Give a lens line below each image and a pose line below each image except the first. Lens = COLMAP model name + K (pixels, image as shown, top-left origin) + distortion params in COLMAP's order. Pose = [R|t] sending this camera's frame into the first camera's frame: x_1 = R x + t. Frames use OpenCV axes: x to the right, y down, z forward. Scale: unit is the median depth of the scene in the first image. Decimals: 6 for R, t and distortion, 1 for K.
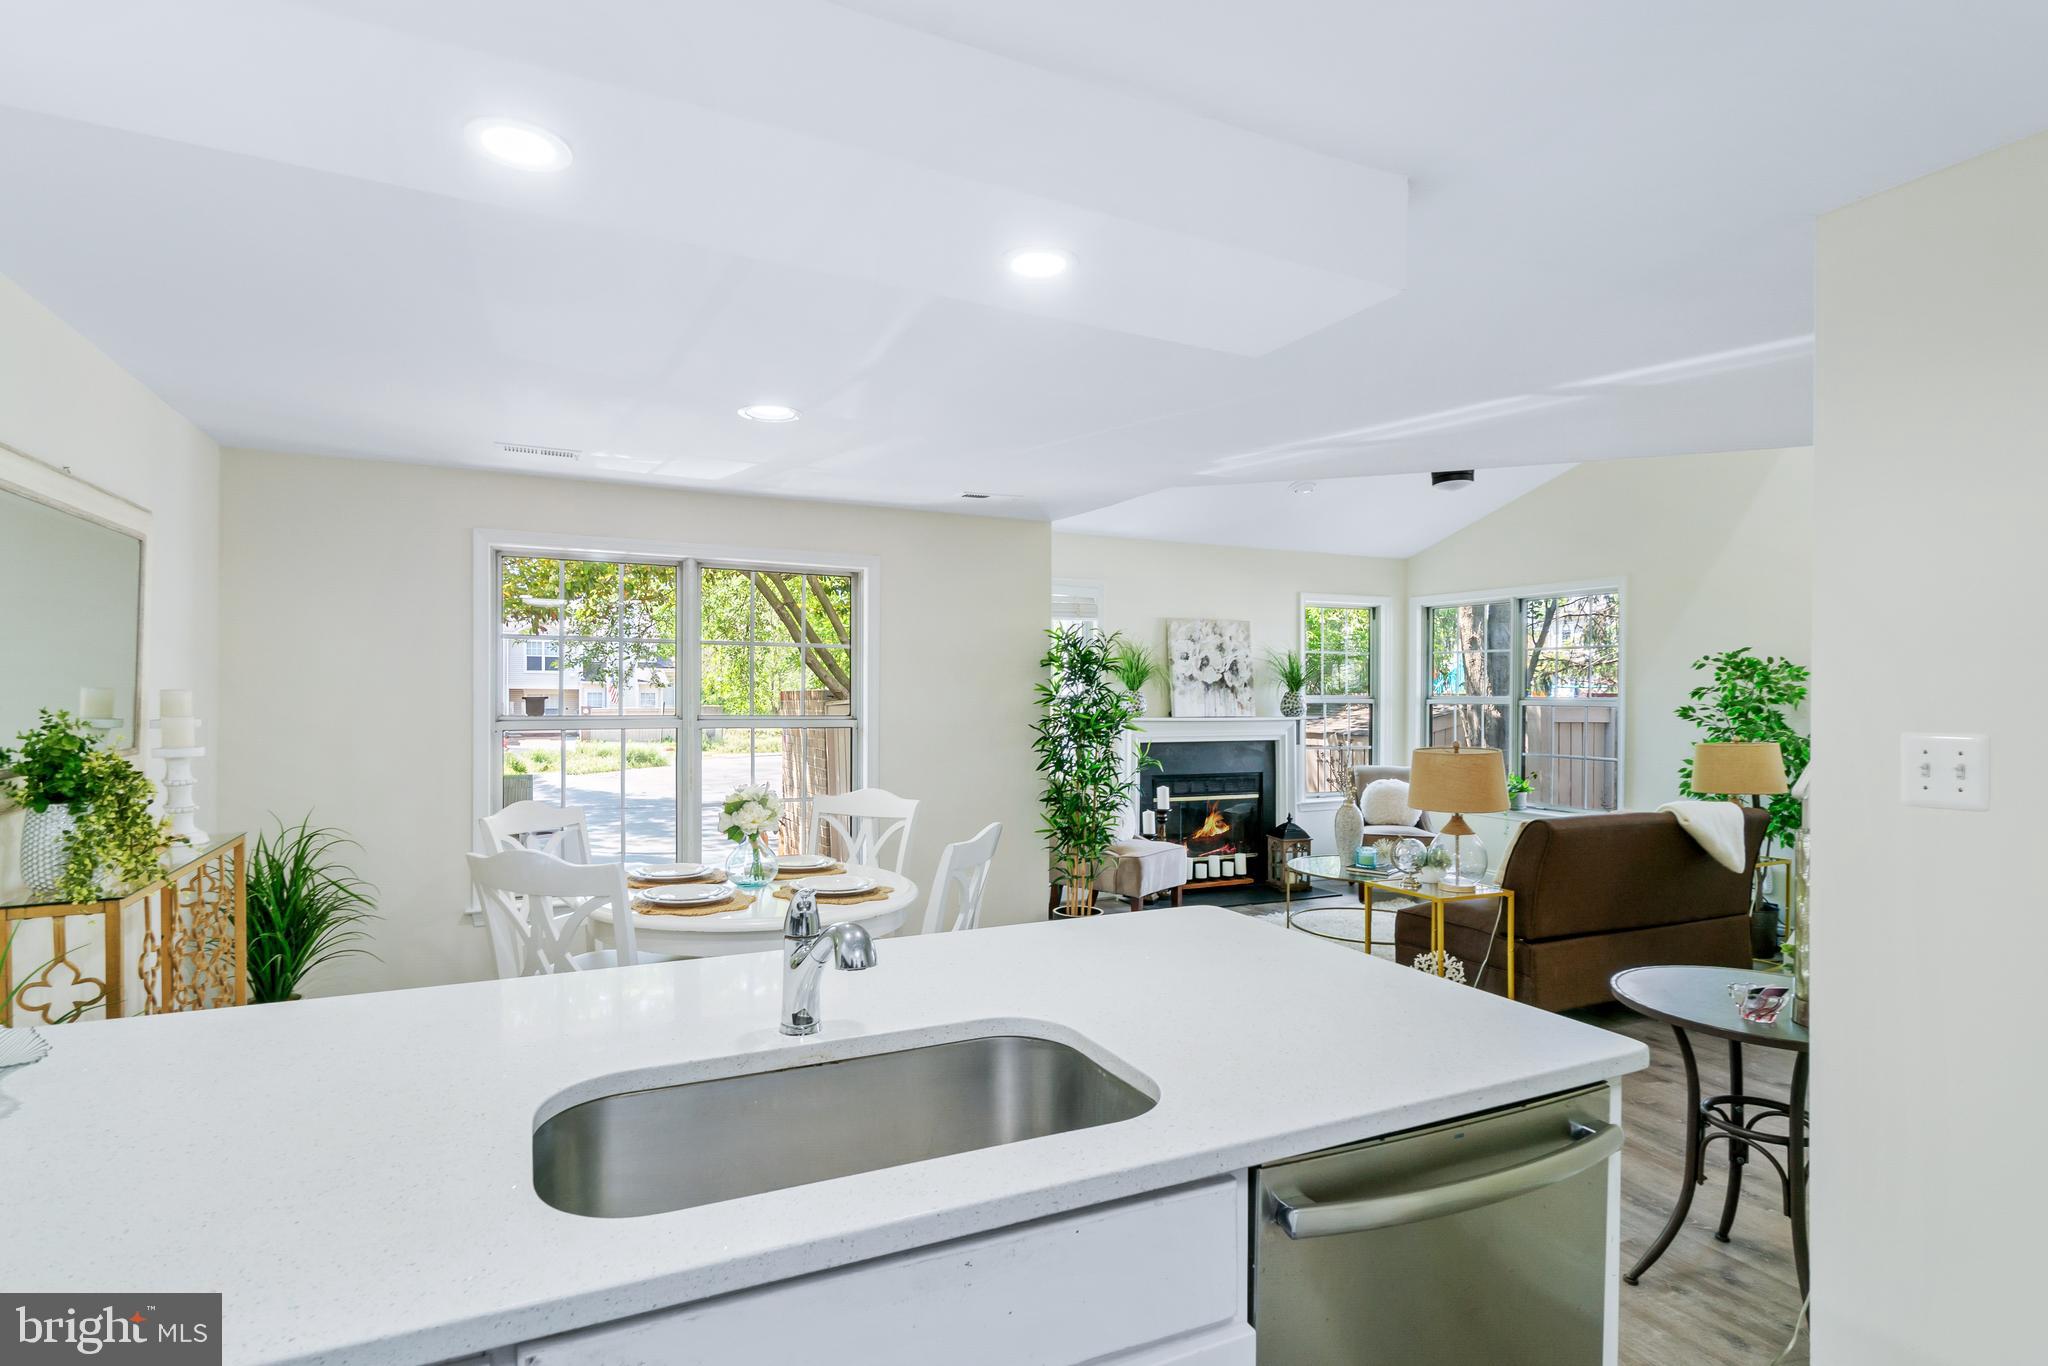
lens RADIAL K [[1046.5, 0, 1002.6], [0, 1046.5, 699.1], [0, 0, 1]] dist [-0.001165, -0.000578]
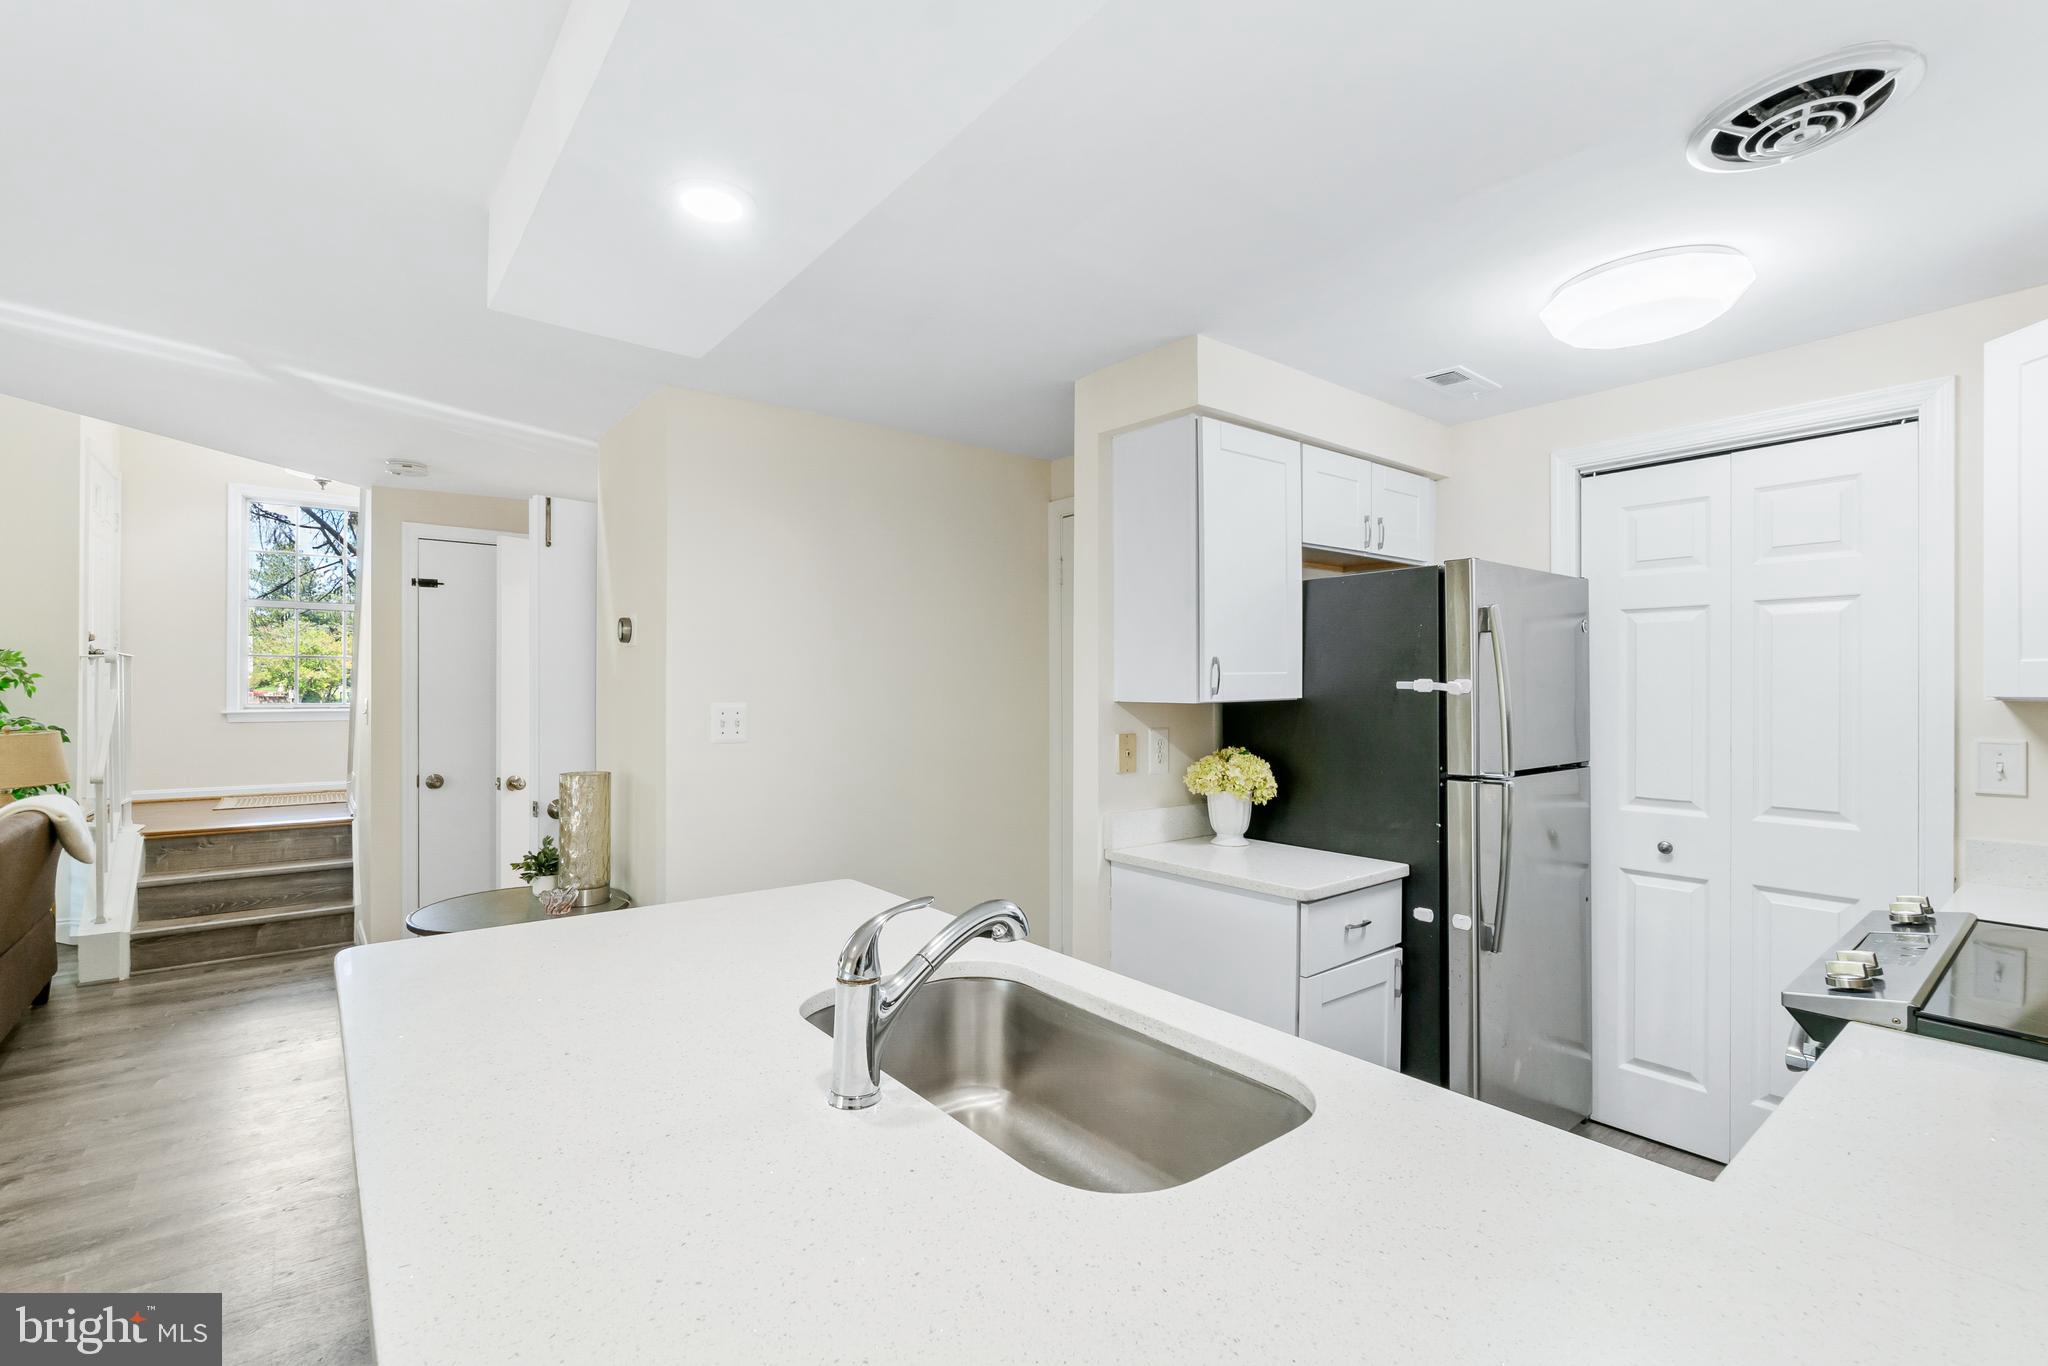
lens RADIAL K [[890.9, 0, 1020.6], [0, 890.9, 688.8], [0, 0, 1]] dist [-0.006831, 0.000364]
pose [[-0.234330, 0.000856, 0.972157, -0.184884], [-0.000752, 0.999999, -0.001062, 0.002231], [-0.972157, -0.000980, -0.234329, 0.215549]]
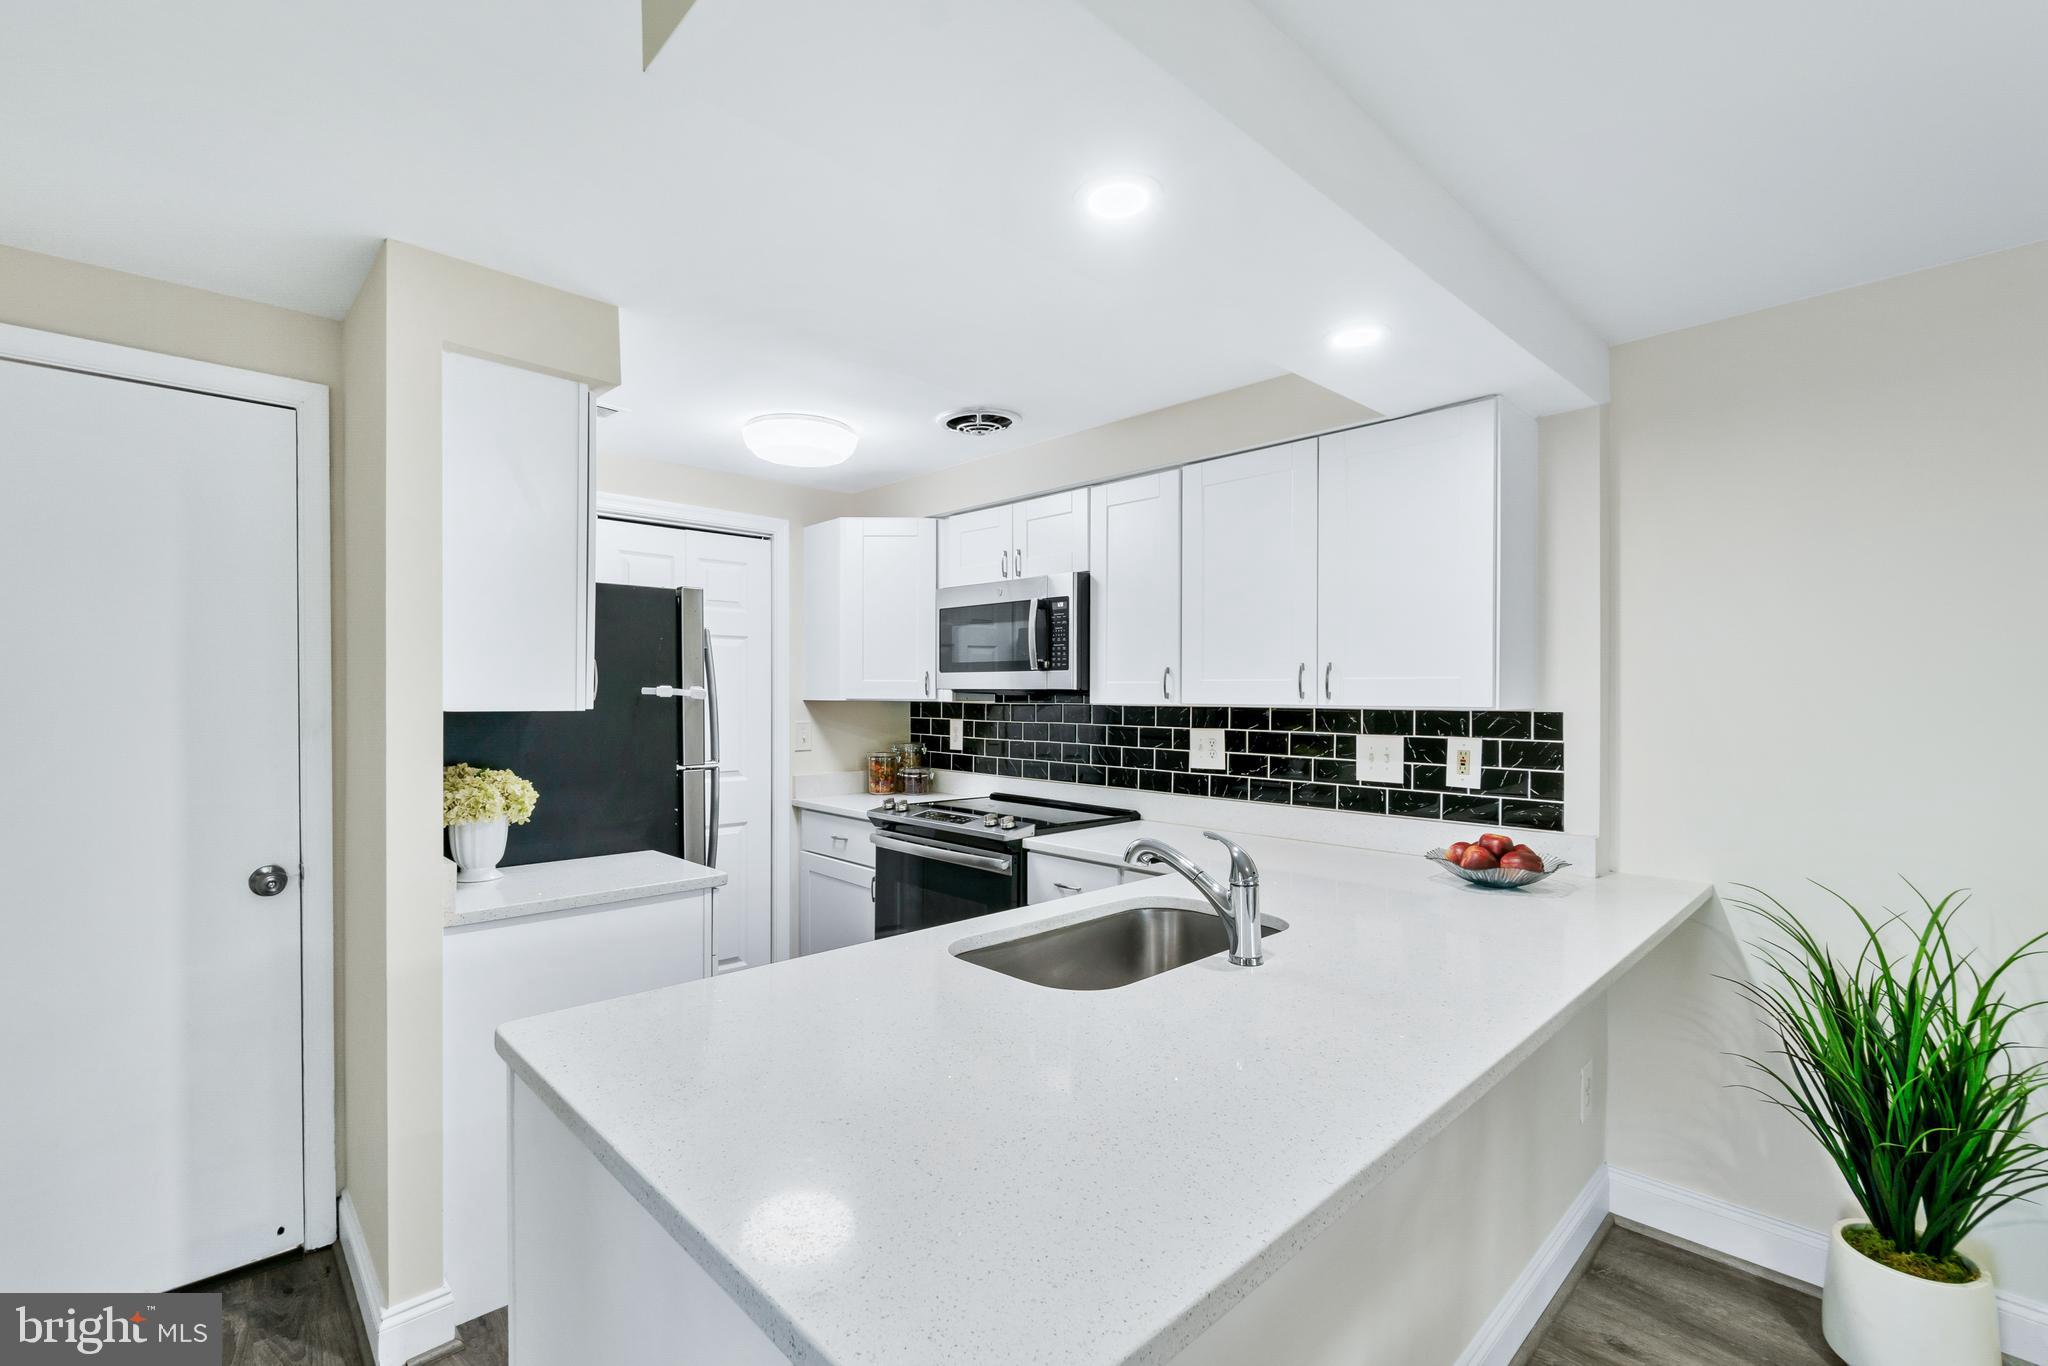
lens RADIAL K [[890.9, 0, 1002.7], [0, 890.9, 700.0], [0, 0, 1]] dist [-0.006831, 0.000364]
pose [[-0.949915, -0.006041, -0.312449, 0.078036], [-0.008585, 0.999940, 0.006769, 0.000561], [0.312389, 0.009112, -0.949911, 0.395865]]
